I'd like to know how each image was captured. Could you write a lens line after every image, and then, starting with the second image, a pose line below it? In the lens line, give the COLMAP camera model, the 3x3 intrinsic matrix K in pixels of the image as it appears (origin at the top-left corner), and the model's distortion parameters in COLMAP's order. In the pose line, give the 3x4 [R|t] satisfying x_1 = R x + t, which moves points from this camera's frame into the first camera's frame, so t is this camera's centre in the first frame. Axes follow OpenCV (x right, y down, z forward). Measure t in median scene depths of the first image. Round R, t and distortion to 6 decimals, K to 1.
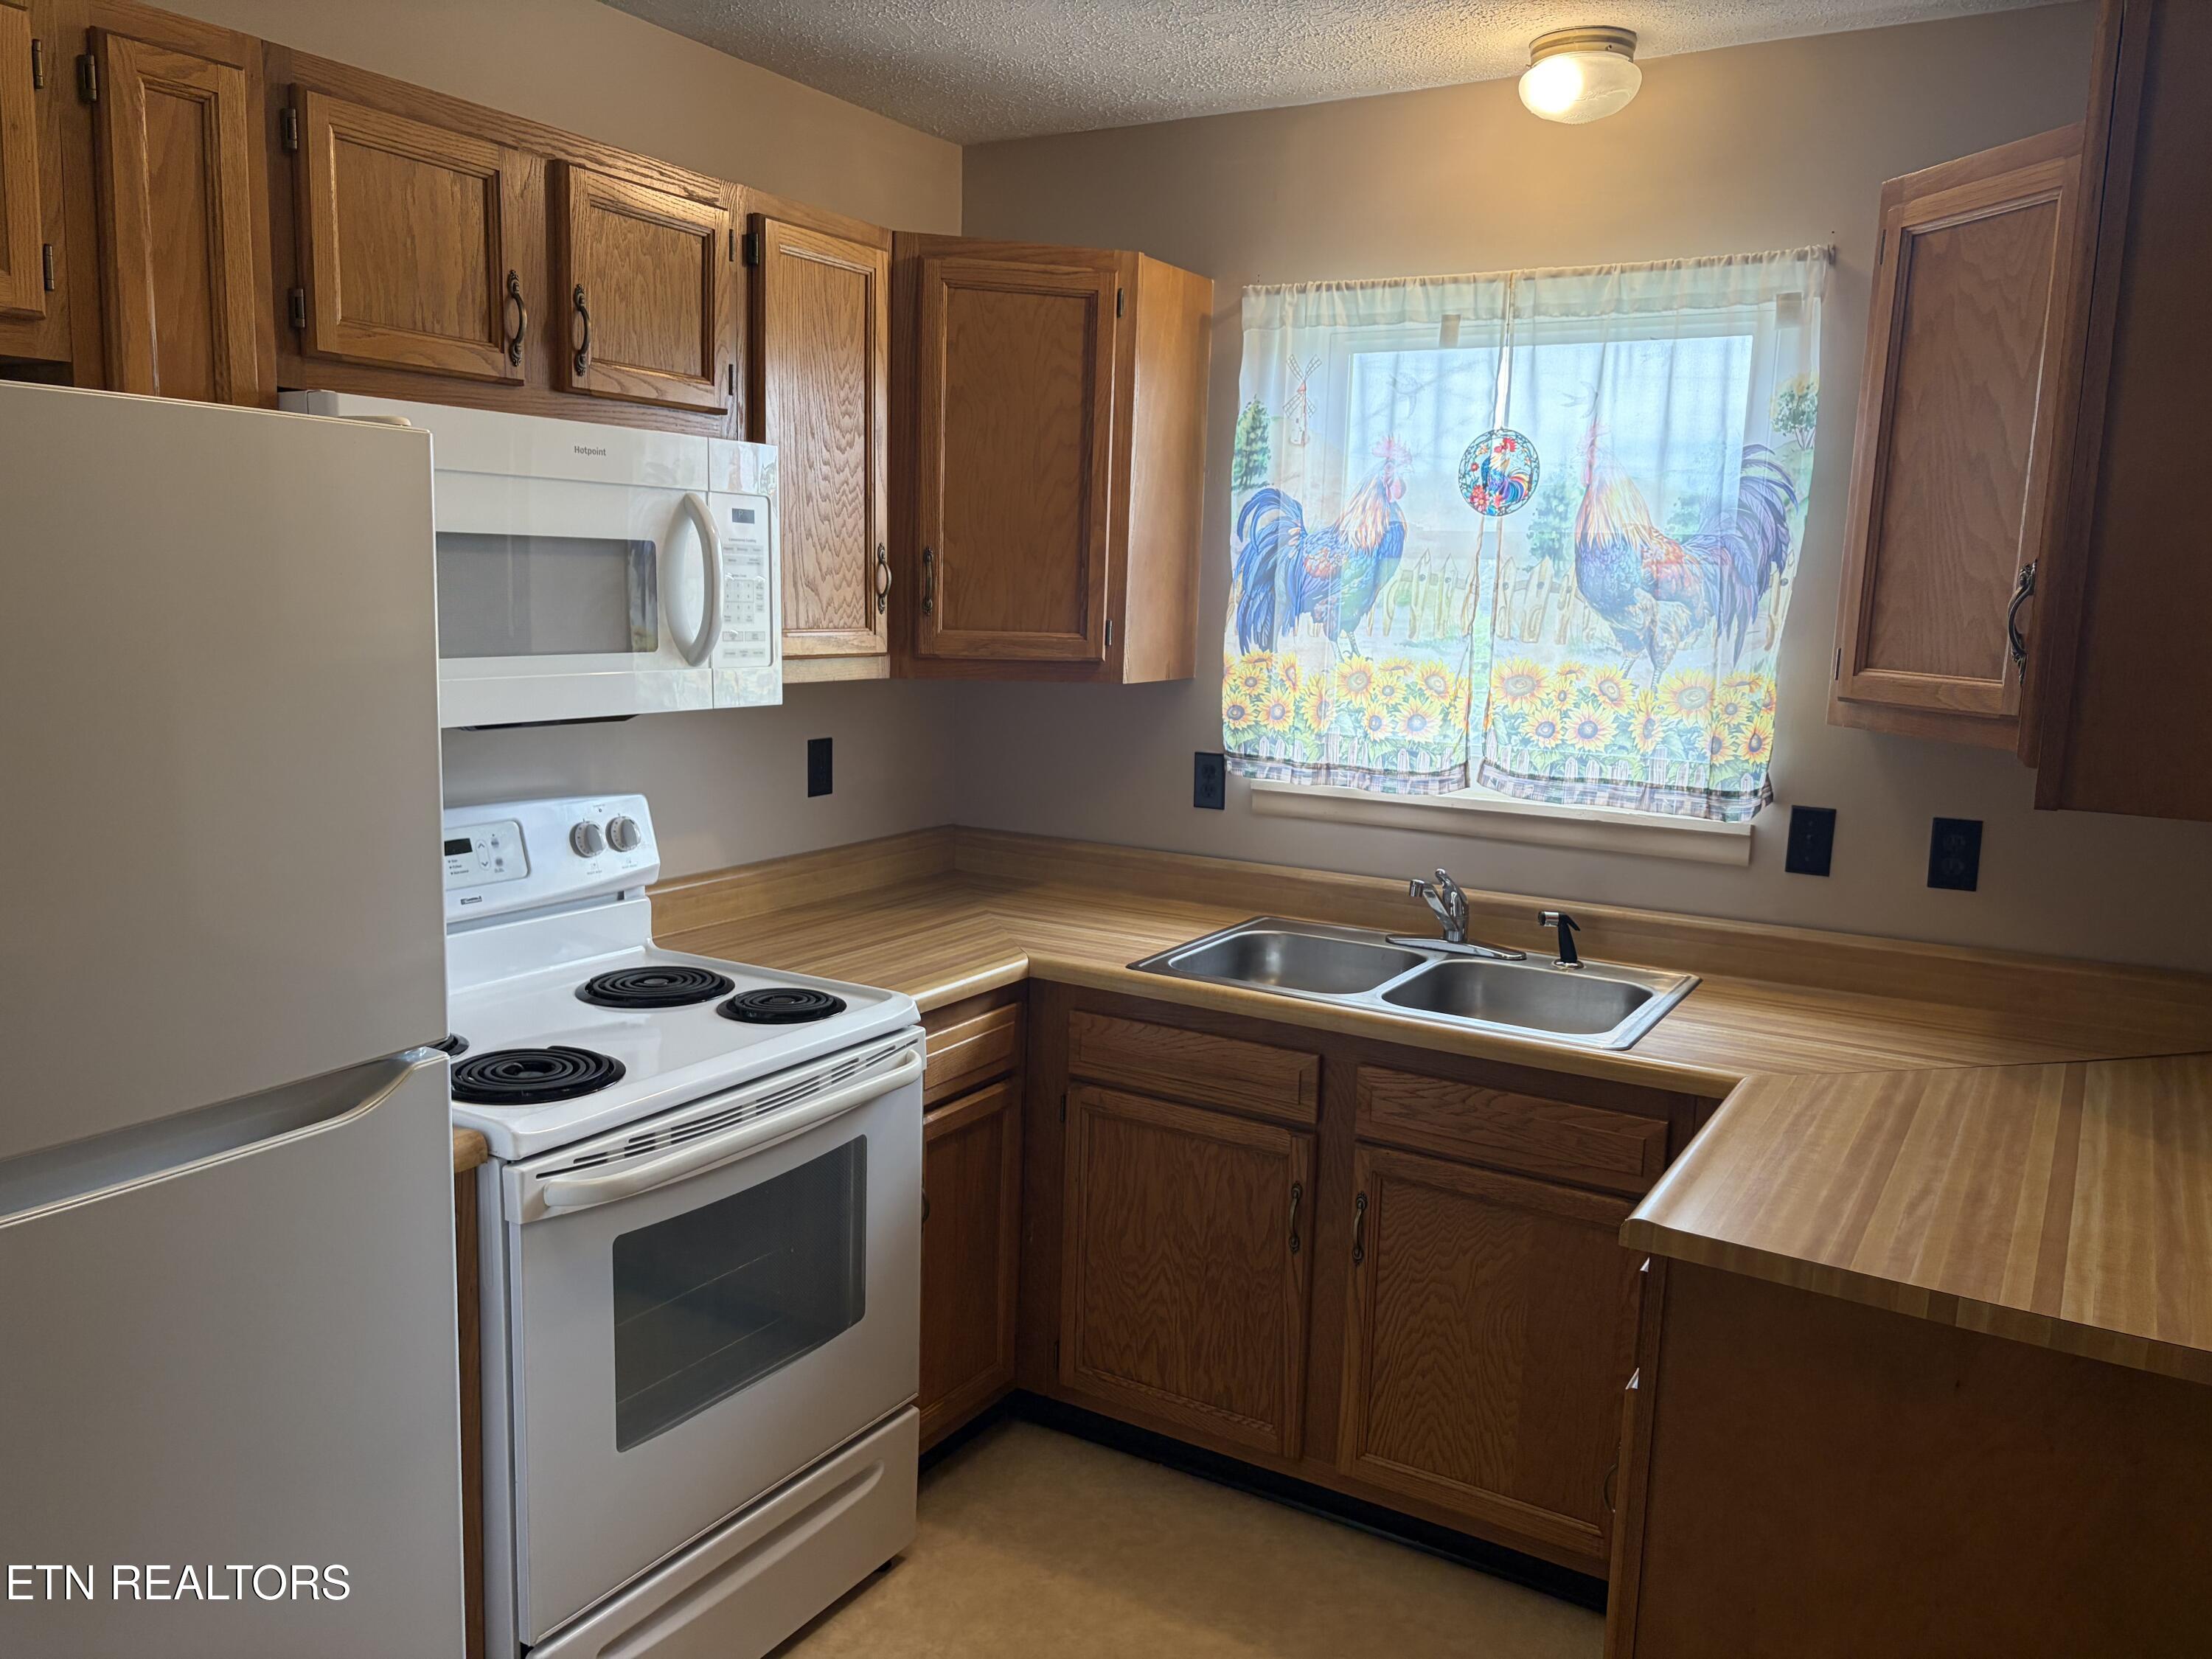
lens RADIAL K [[1668.7, 0, 1110.5], [0, 1668.7, 817.8], [0, 0, 1]] dist [0.042666, -0.036414]
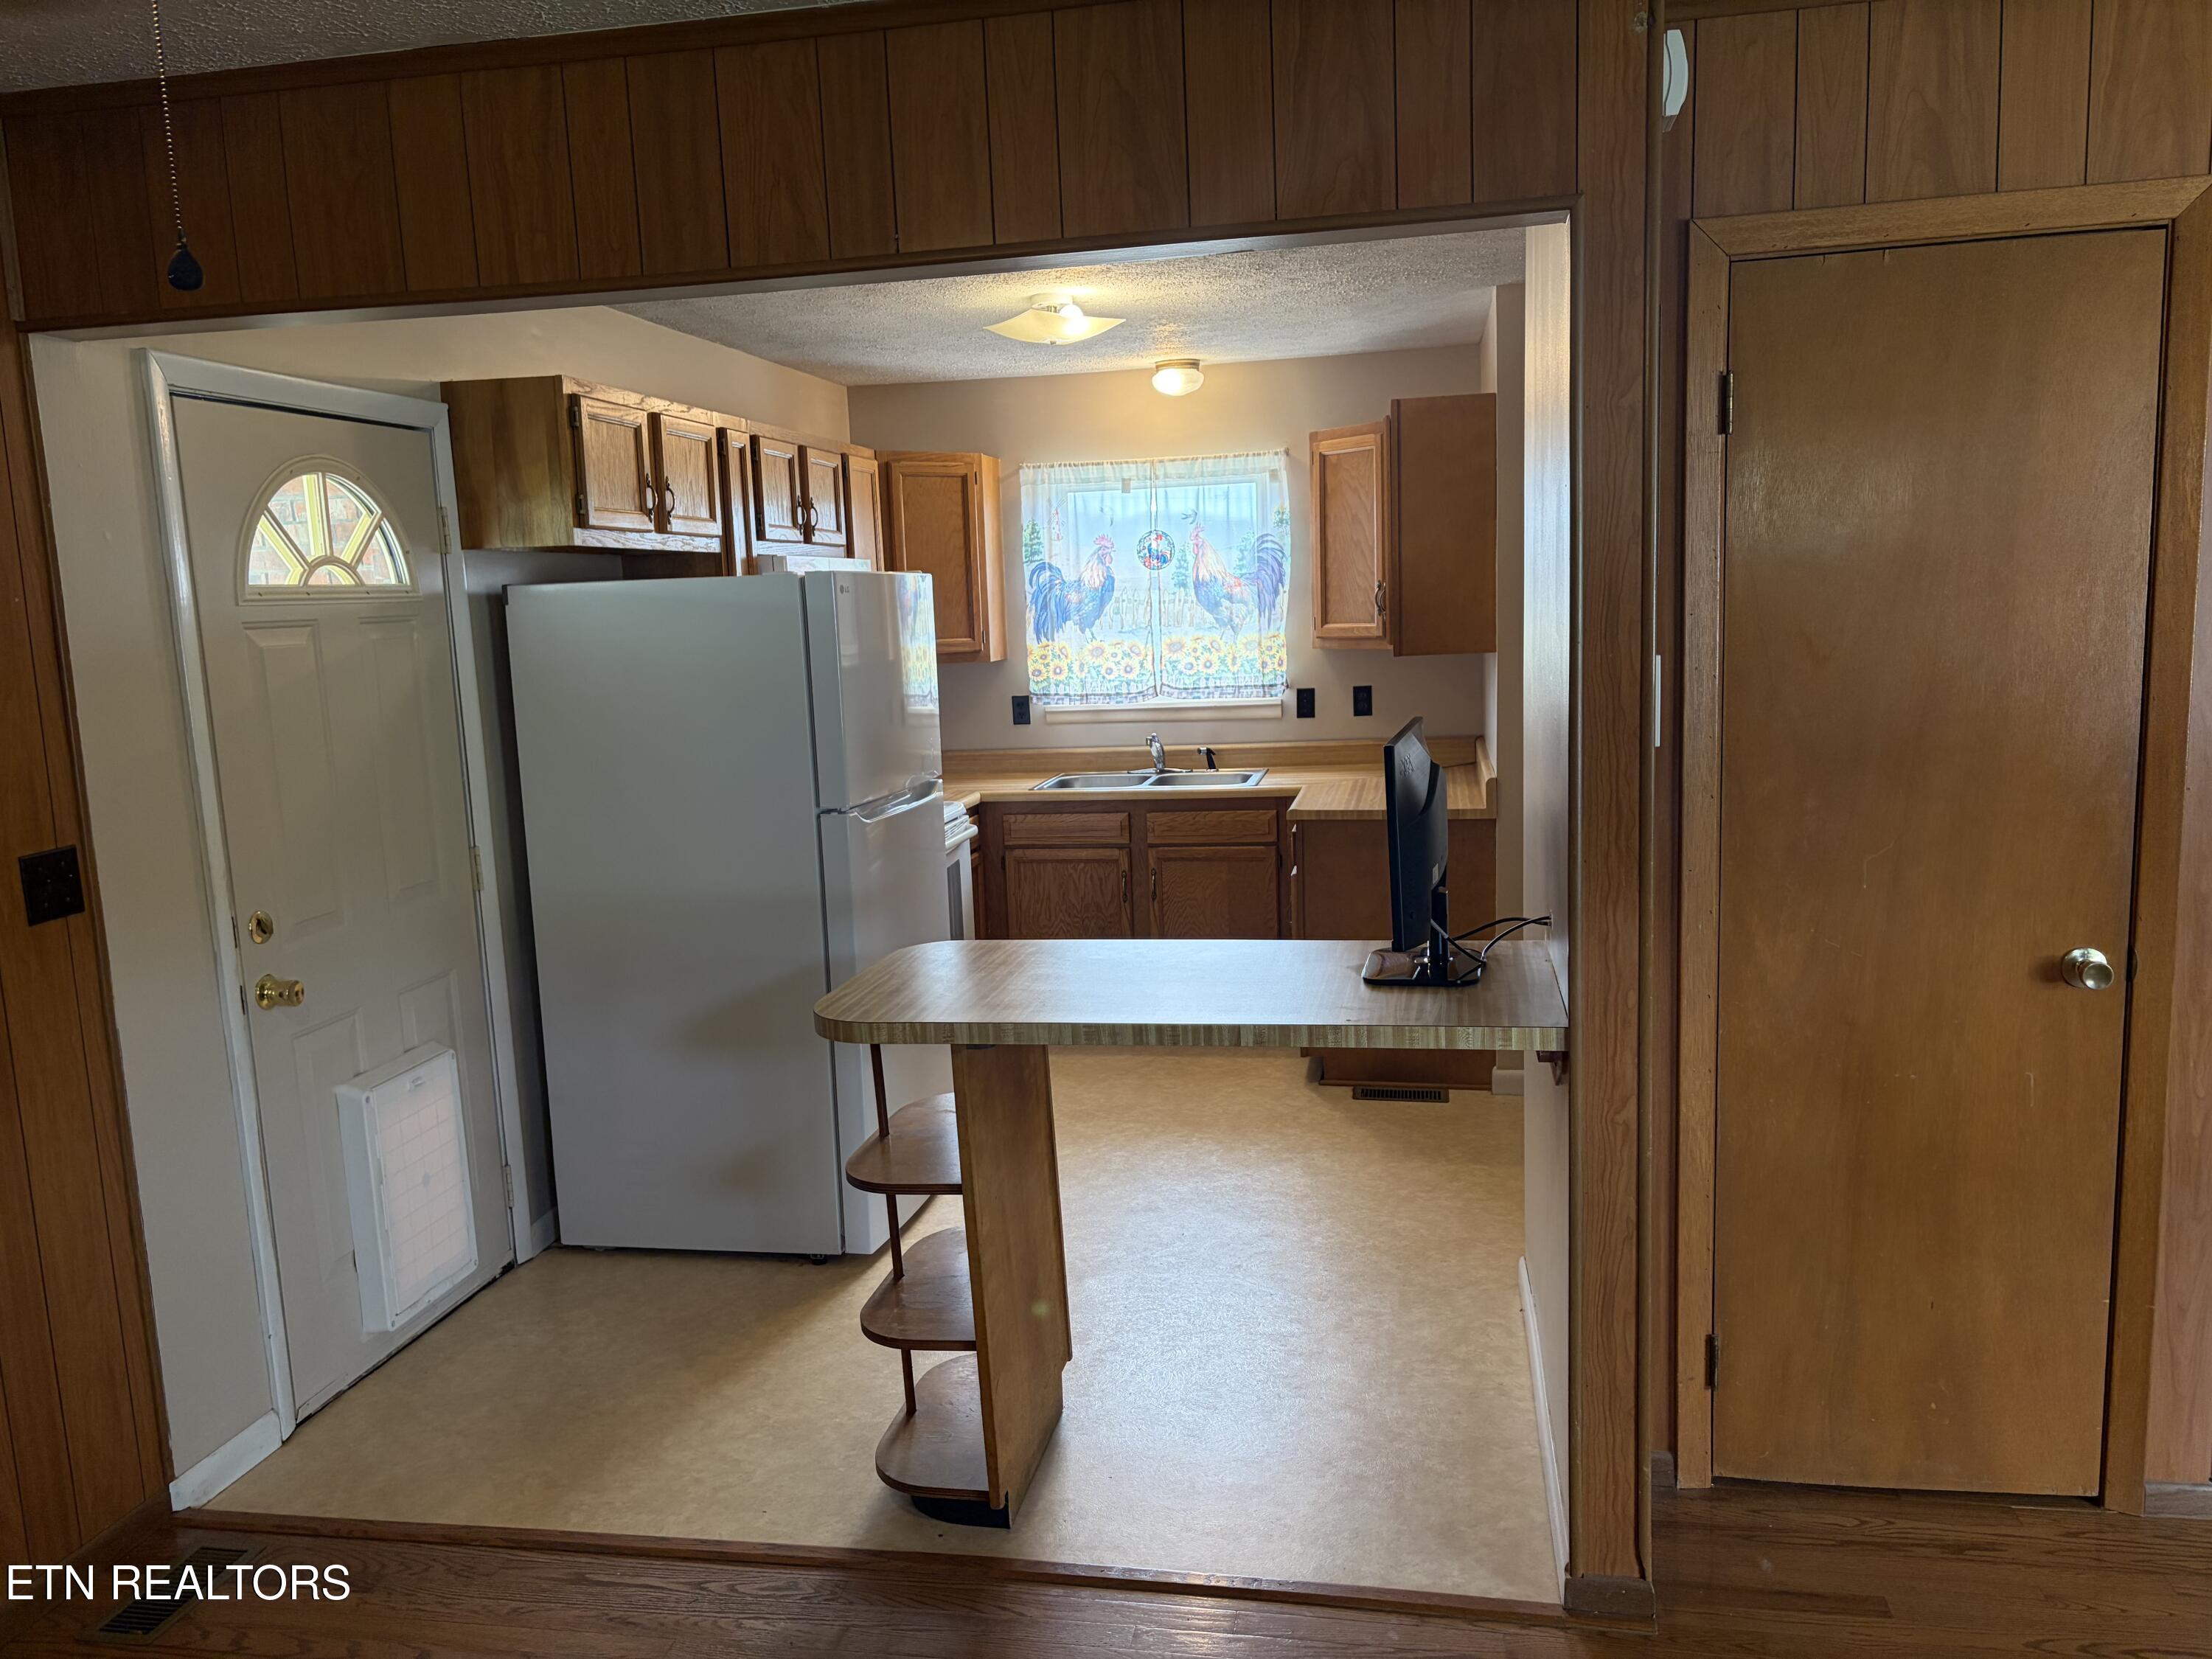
lens RADIAL K [[1668.7, 0, 1115.0], [0, 1668.7, 841.9], [0, 0, 1]] dist [0.042666, -0.036414]
pose [[0.933768, -0.116428, 0.338412, -0.599255], [0.116955, 0.992957, 0.018909, 0.123336], [-0.338230, 0.021922, 0.940808, -1.018509]]
